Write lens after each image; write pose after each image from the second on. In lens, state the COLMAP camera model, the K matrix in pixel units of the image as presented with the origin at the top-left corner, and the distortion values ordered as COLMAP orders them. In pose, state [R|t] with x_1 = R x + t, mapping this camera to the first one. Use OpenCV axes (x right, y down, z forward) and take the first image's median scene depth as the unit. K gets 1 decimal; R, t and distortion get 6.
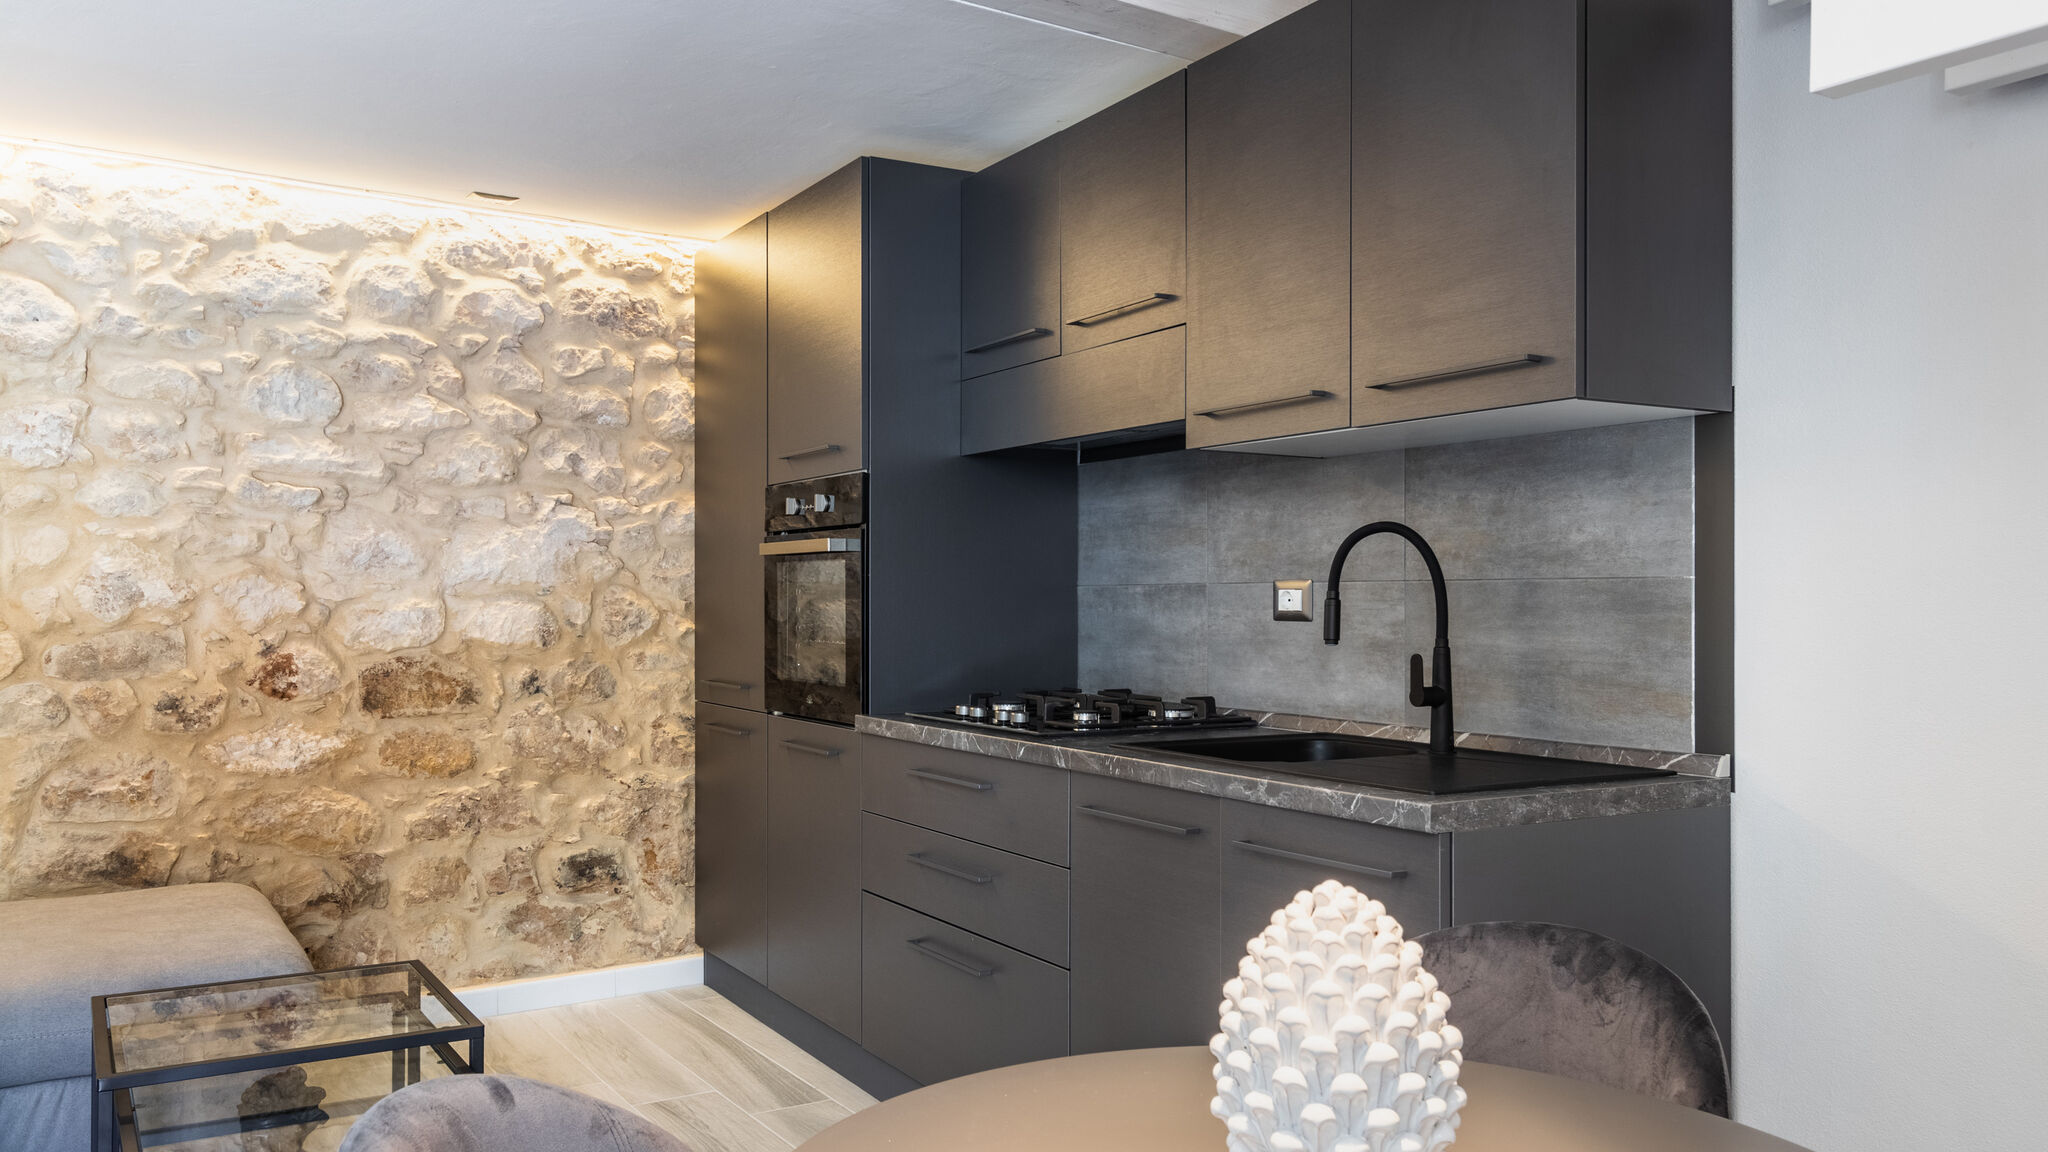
lens RADIAL K [[1541.4, 0, 1016.8], [0, 1541.4, 630.8], [0, 0, 1]] dist [0.002665, -0.002547]
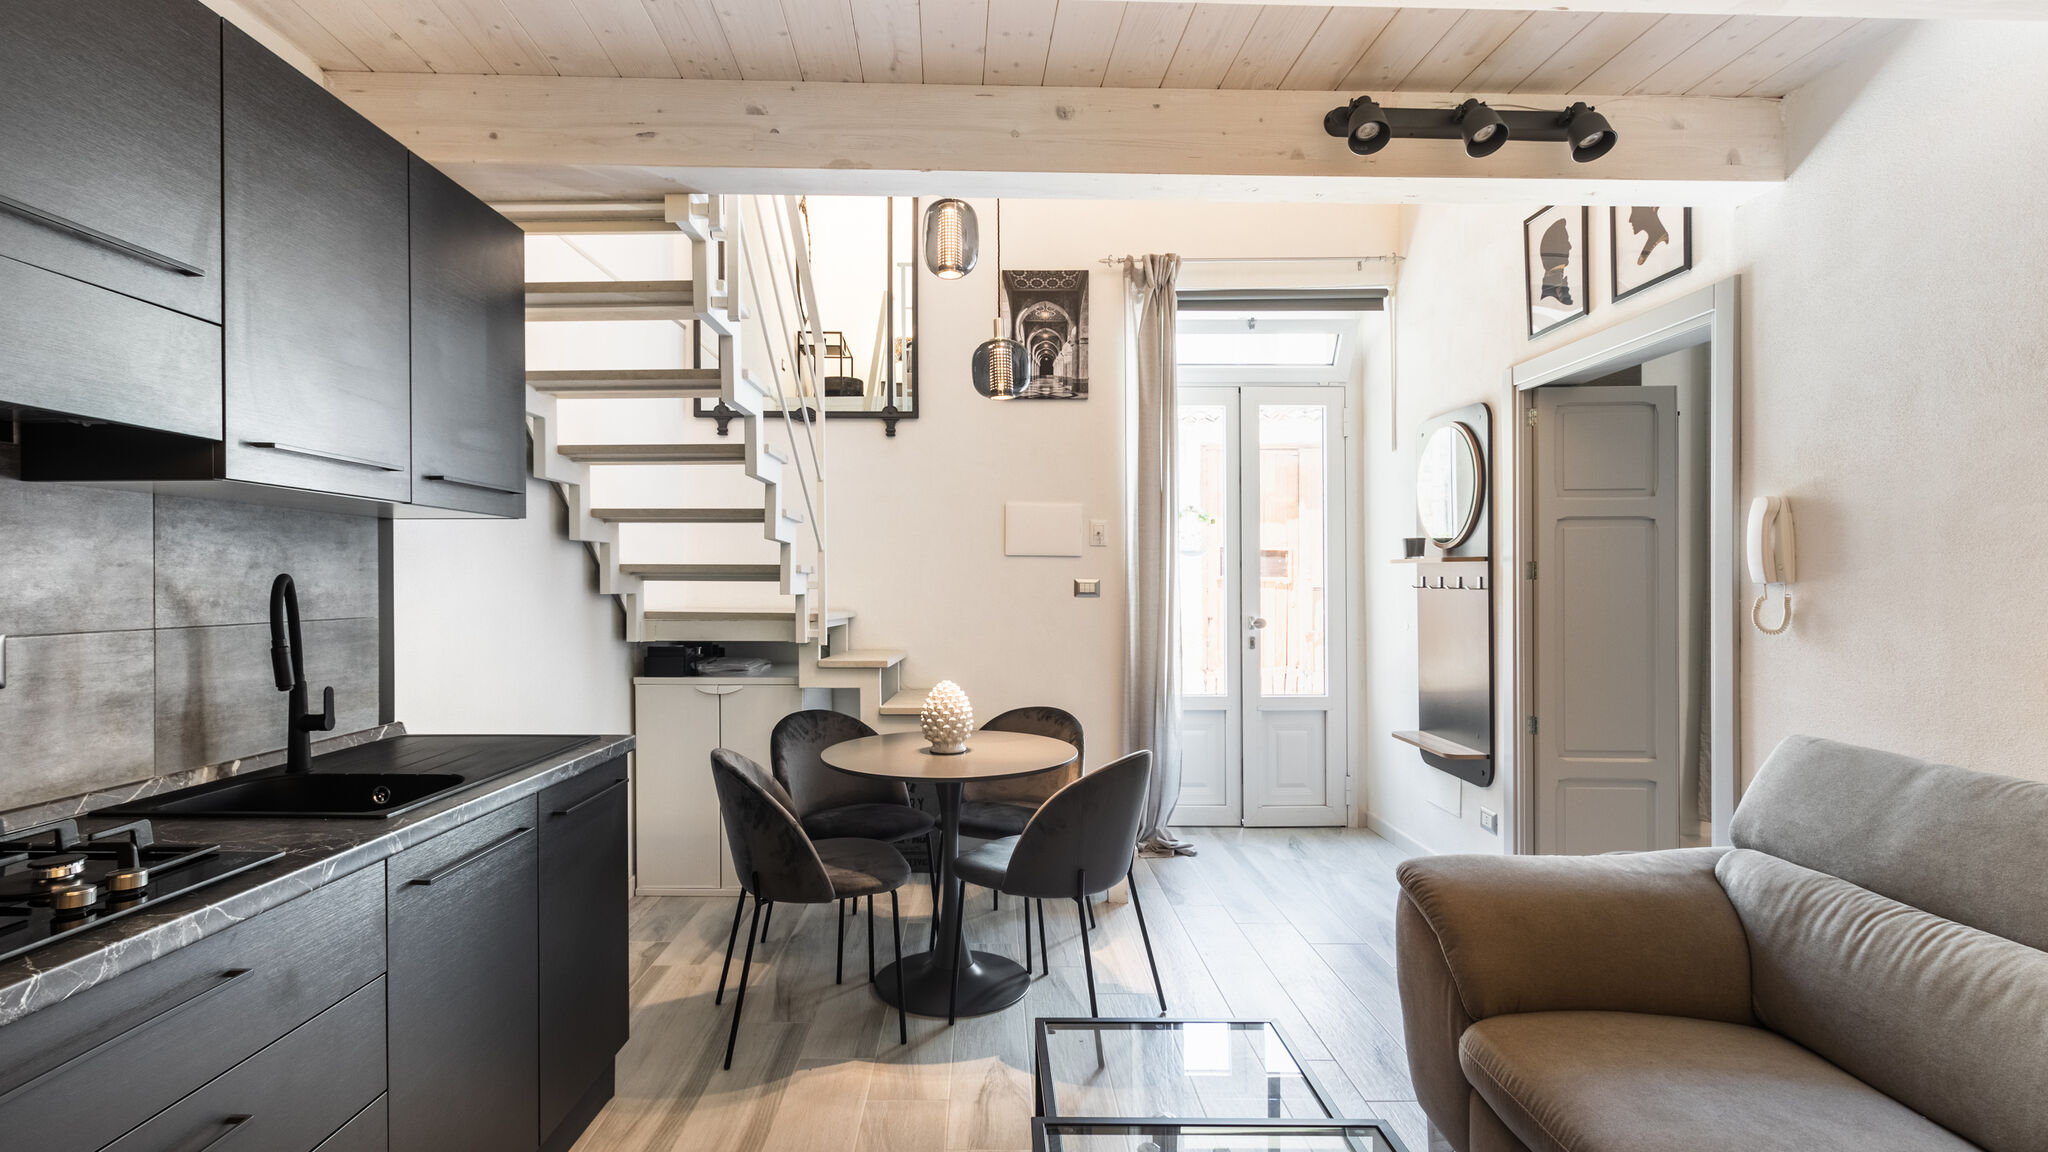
lens RADIAL K [[965.1, 0, 992.8], [0, 965.1, 585.4], [0, 0, 1]] dist [0.000855, -0.000663]
pose [[-0.852070, -0.000519, 0.523428, -0.420880], [0.012722, 0.999684, 0.021700, -0.053665], [-0.523274, 0.025149, -0.851794, 1.002107]]
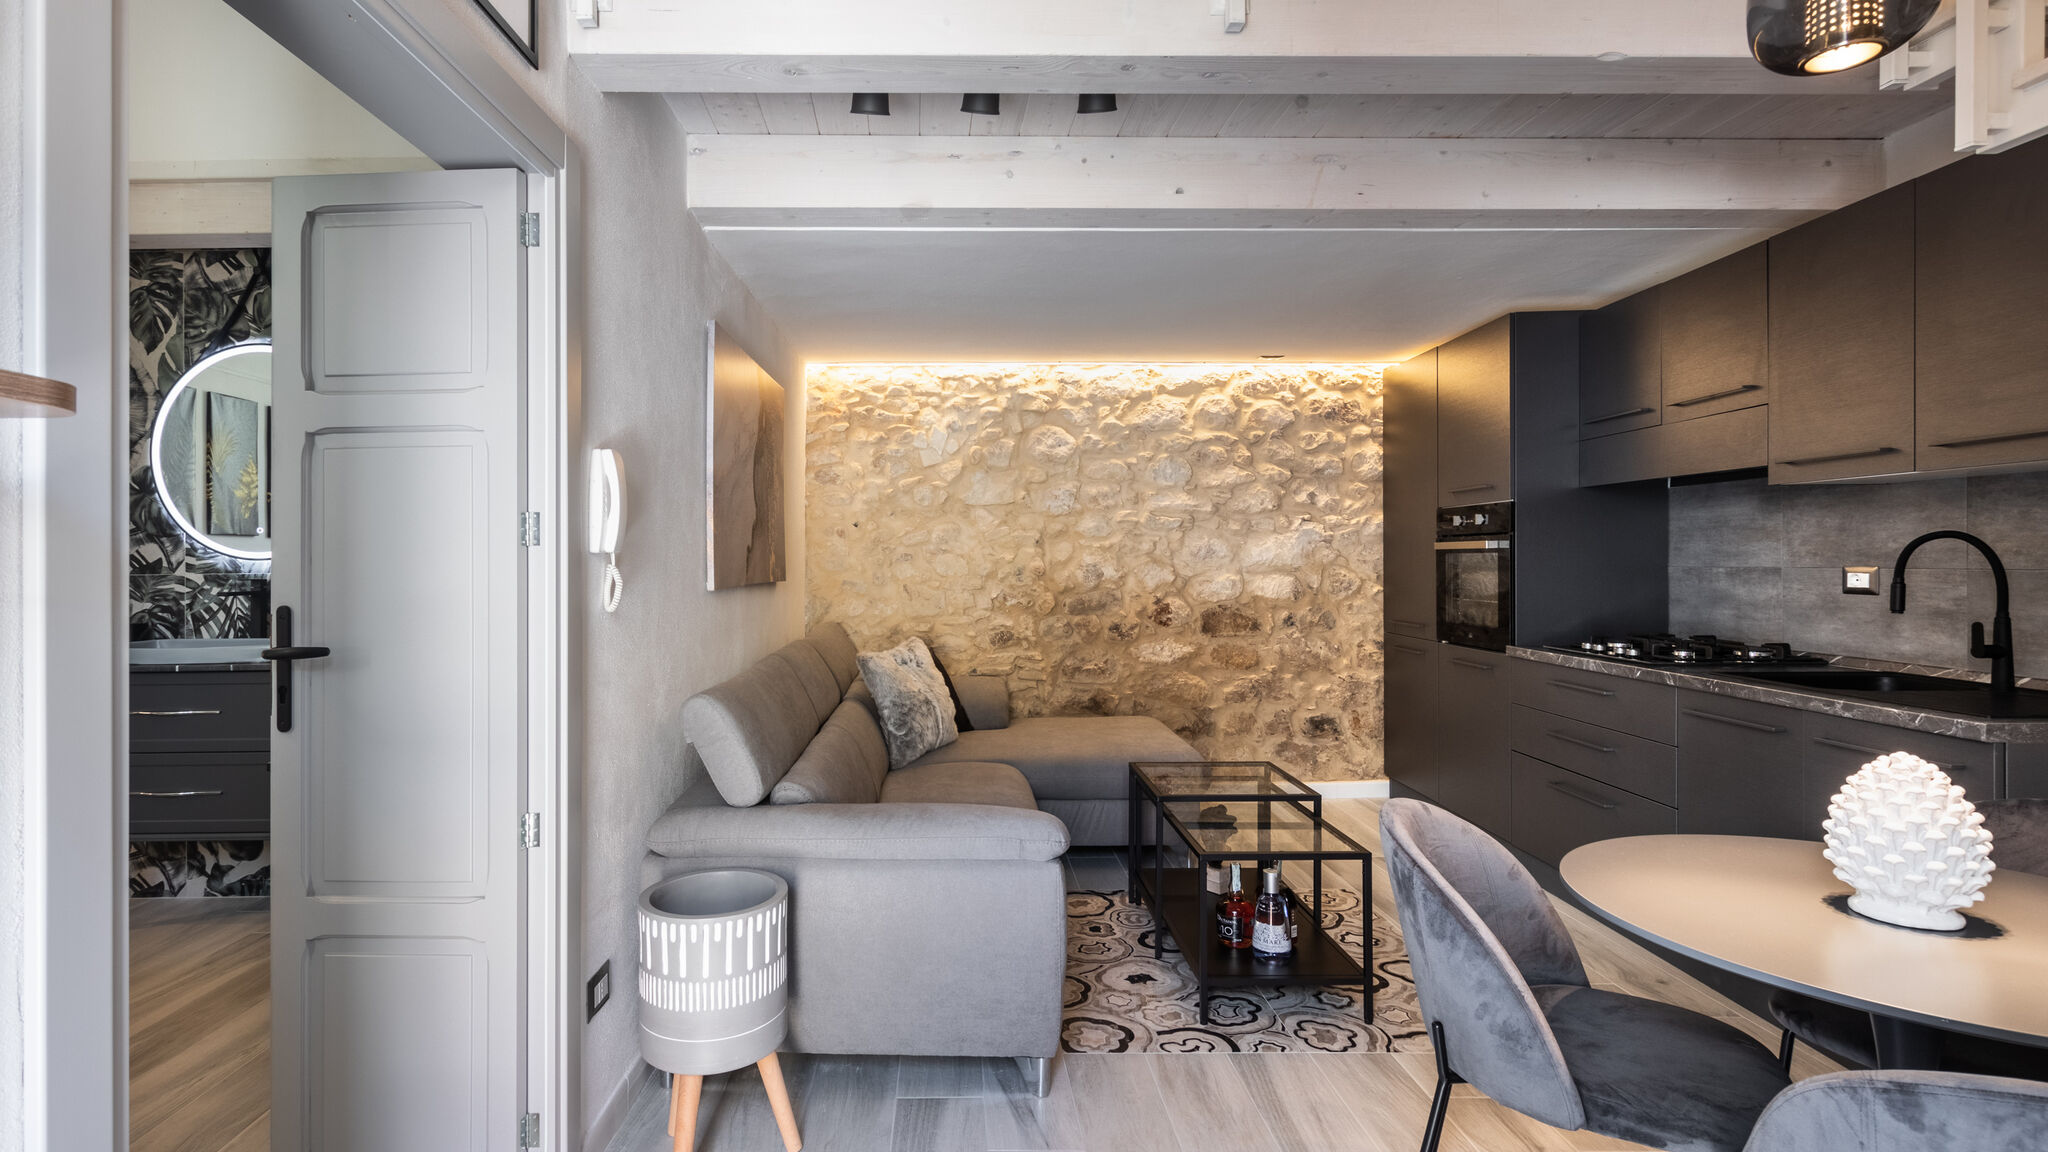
lens RADIAL K [[966.2, 0, 940.7], [0, 966.2, 576.5], [0, 0, 1]] dist [0.003003, -0.001728]
pose [[0.838727, -0.001129, -0.544551, -0.048101], [0.000480, 0.999999, -0.001335, -0.019976], [0.544552, 0.000859, 0.838726, -0.222893]]
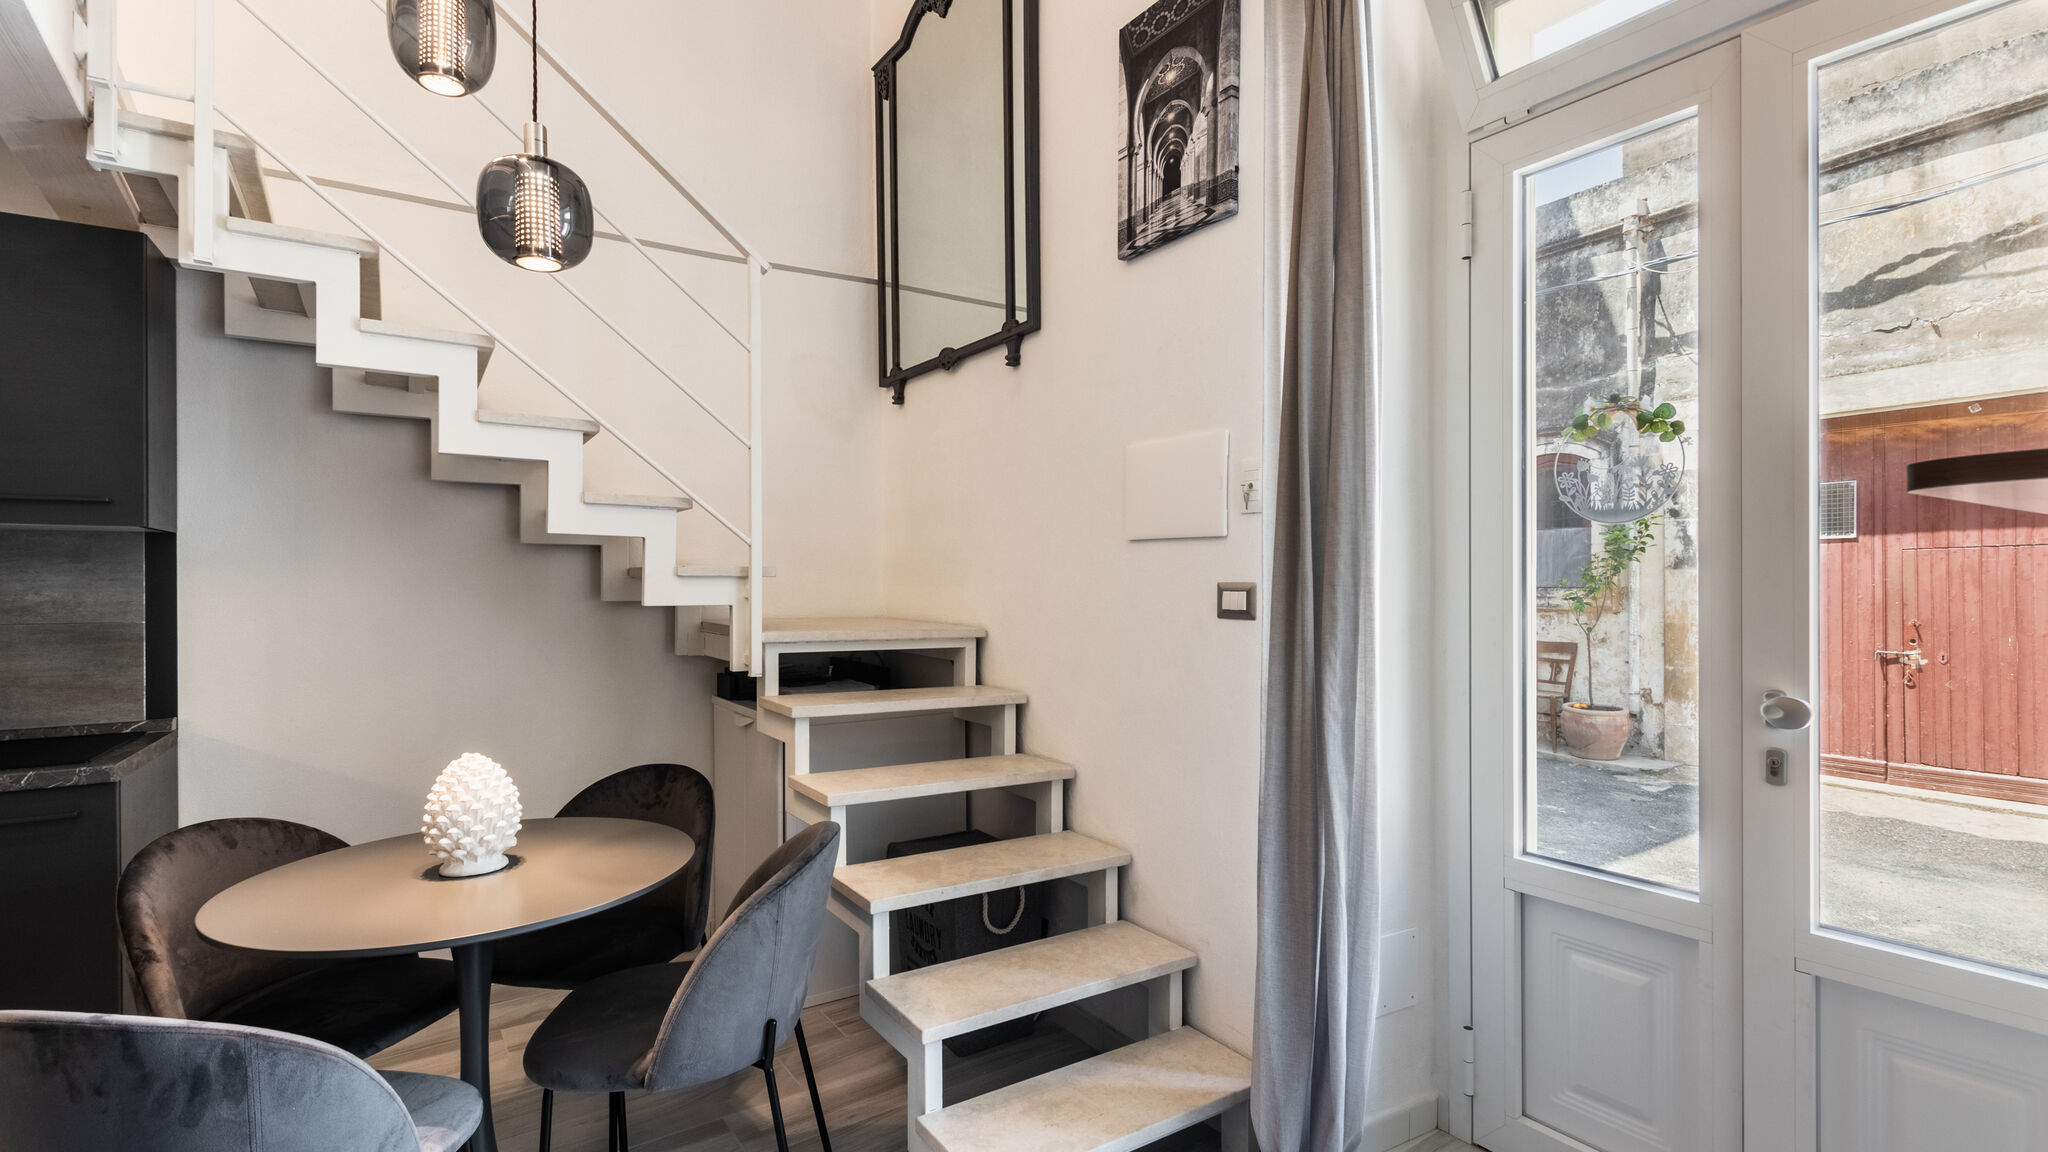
lens RADIAL K [[943.4, 0, 1021.3], [0, 943.4, 587.3], [0, 0, 1]] dist [0.001042, -0.000374]
pose [[-0.040015, -0.005695, 0.999183, -0.459177], [0.024418, 0.999680, 0.006676, -0.037895], [-0.998901, 0.024665, -0.039863, 0.016230]]
